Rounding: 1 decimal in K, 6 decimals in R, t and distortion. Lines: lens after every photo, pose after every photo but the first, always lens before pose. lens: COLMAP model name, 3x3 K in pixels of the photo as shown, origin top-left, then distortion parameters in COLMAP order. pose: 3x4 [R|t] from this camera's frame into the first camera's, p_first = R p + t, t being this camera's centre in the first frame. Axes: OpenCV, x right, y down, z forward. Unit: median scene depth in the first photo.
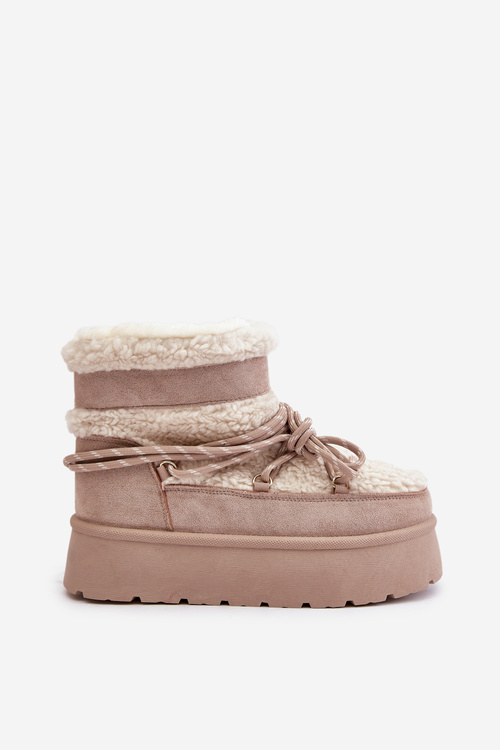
lens RADIAL K [[1265.5, 0, 250.0], [0, 1265.5, 375.0], [0, 0, 1]] dist [-0.020654, -0.002214]
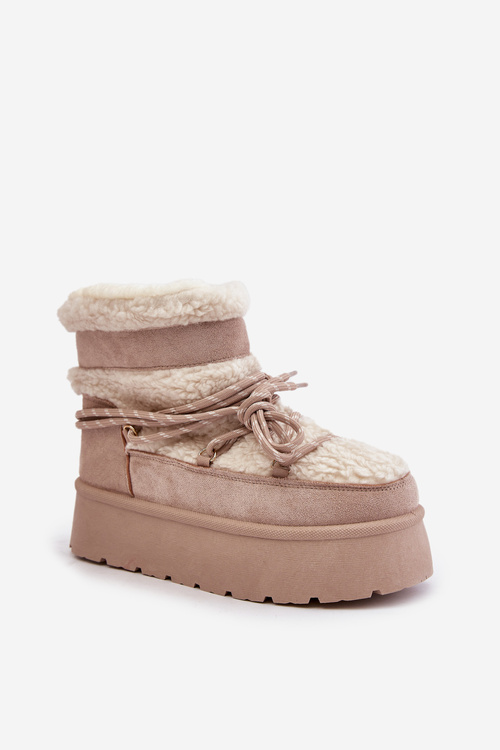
lens RADIAL K [[1265.5, 0, 250.0], [0, 1265.5, 375.0], [0, 0, 1]] dist [-0.020654, -0.002214]
pose [[0.809866, 0.058957, -0.583645, 0.576273], [-0.029253, 0.997758, 0.060197, -0.031808], [0.585885, -0.031678, 0.809775, 0.267387]]
